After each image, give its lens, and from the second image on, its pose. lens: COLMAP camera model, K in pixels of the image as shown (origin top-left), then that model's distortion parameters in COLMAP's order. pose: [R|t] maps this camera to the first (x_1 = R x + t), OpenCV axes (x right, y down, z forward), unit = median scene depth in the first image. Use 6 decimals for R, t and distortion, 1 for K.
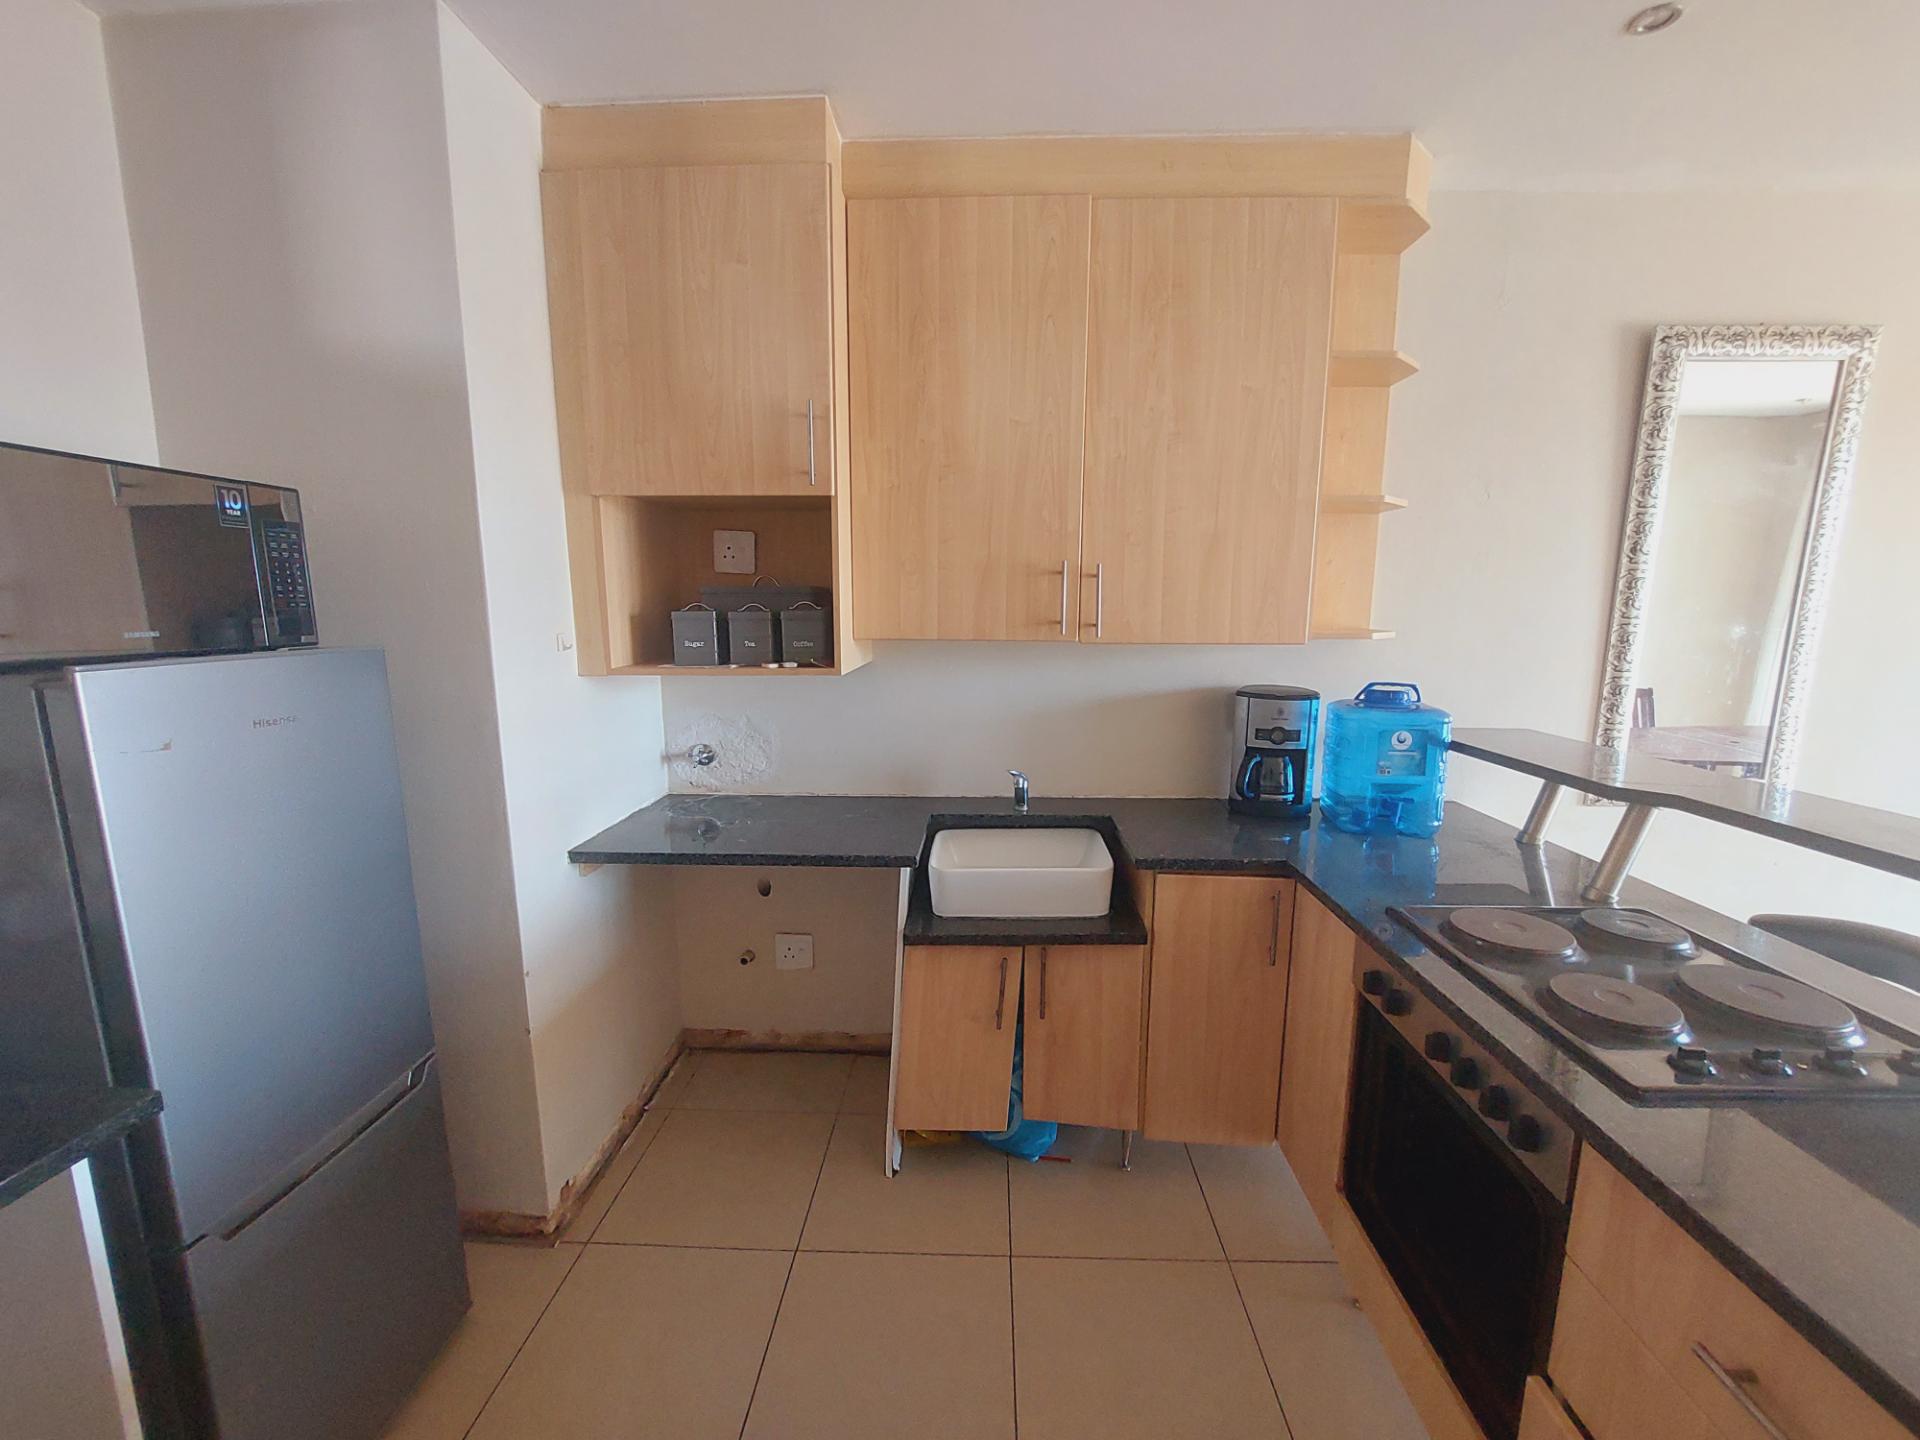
lens RADIAL K [[776.6, 0, 958.7], [0, 776.6, 729.8], [0, 0, 1]] dist [-0.008934, -0.000232]
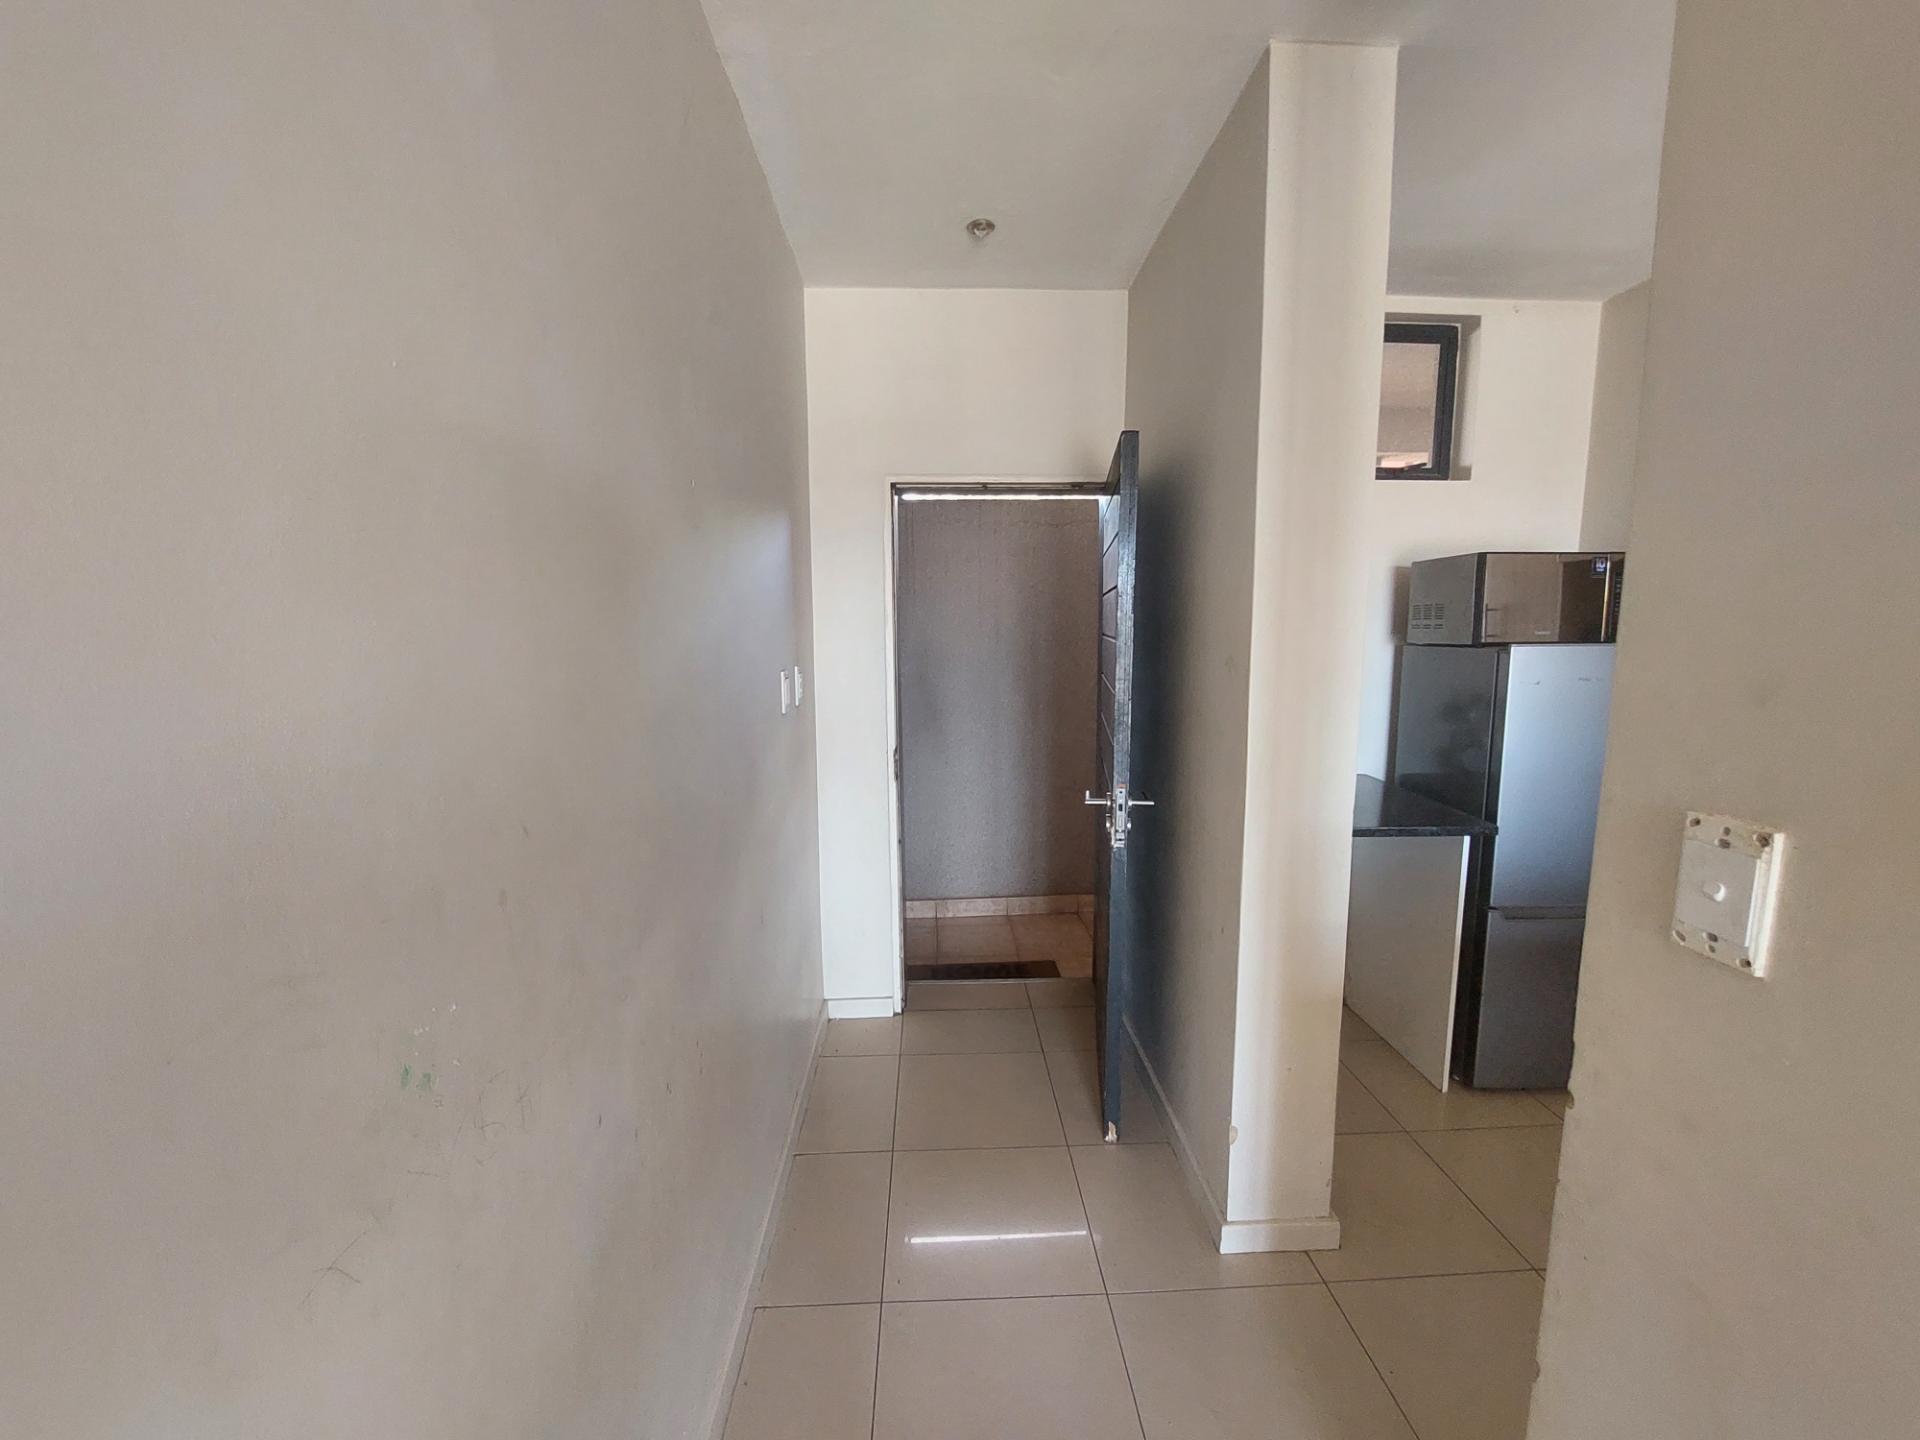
lens RADIAL K [[754.8, 0, 960.0], [0, 754.8, 720.0], [0, 0, 1]] dist [-0.017374, -0.000280]
pose [[0.074255, 0.131309, -0.988557, 0.522029], [-0.151567, 0.981263, 0.118956, 0.063338], [0.985654, 0.140999, 0.092766, -0.436506]]
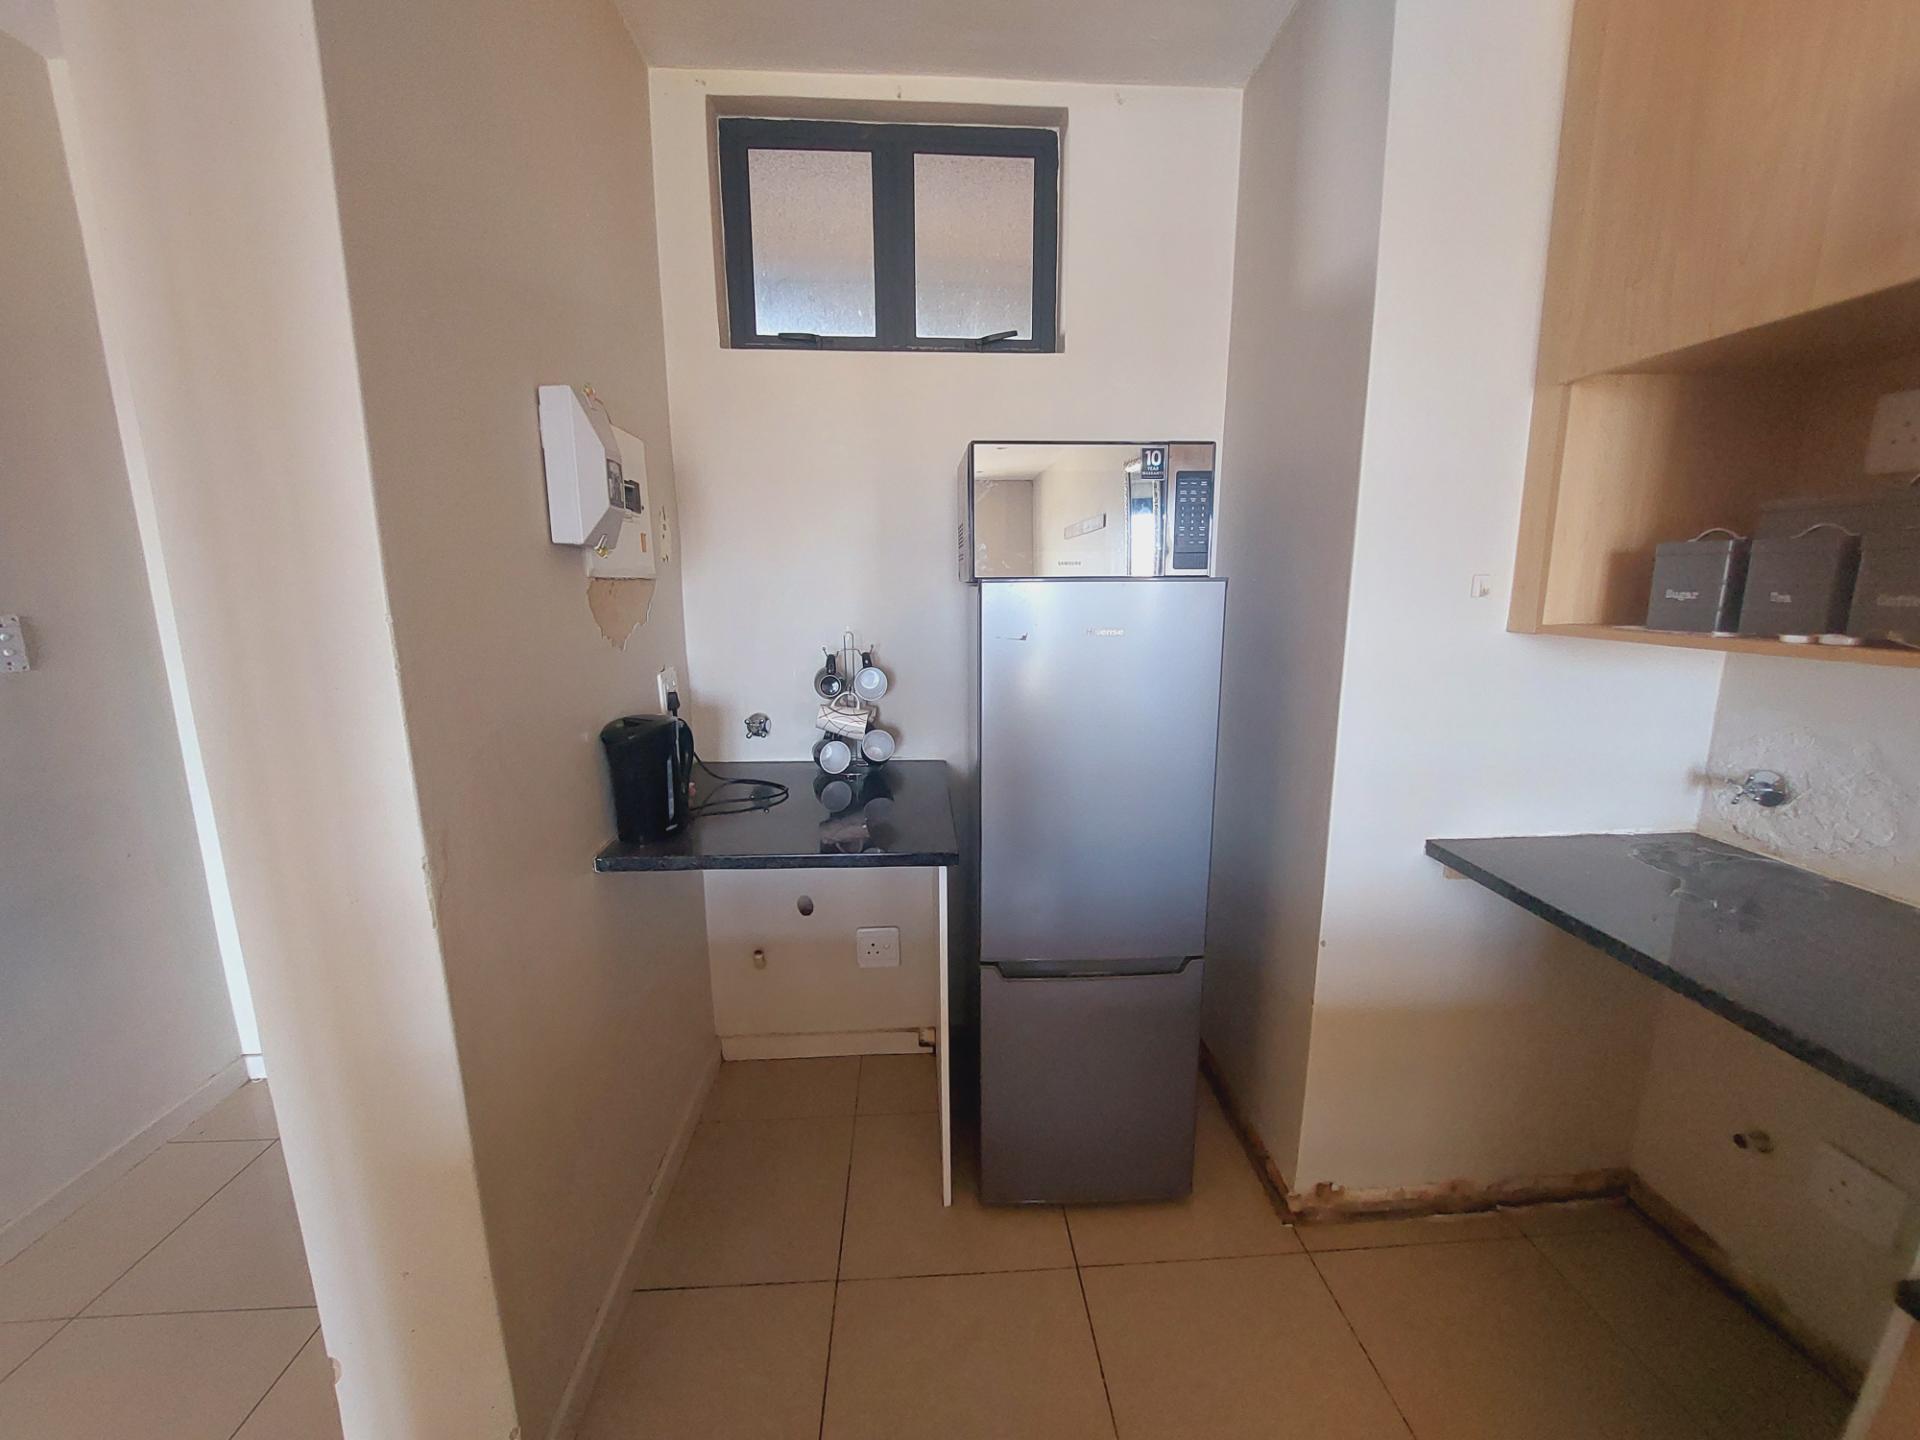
lens RADIAL K [[754.8, 0, 960.0], [0, 754.8, 720.0], [0, 0, 1]] dist [-0.017374, -0.000280]
pose [[0.095292, 0.185490, -0.978015, 0.205999], [-0.152801, 0.973568, 0.169759, -0.027144], [0.983652, 0.133265, 0.121116, 0.387728]]
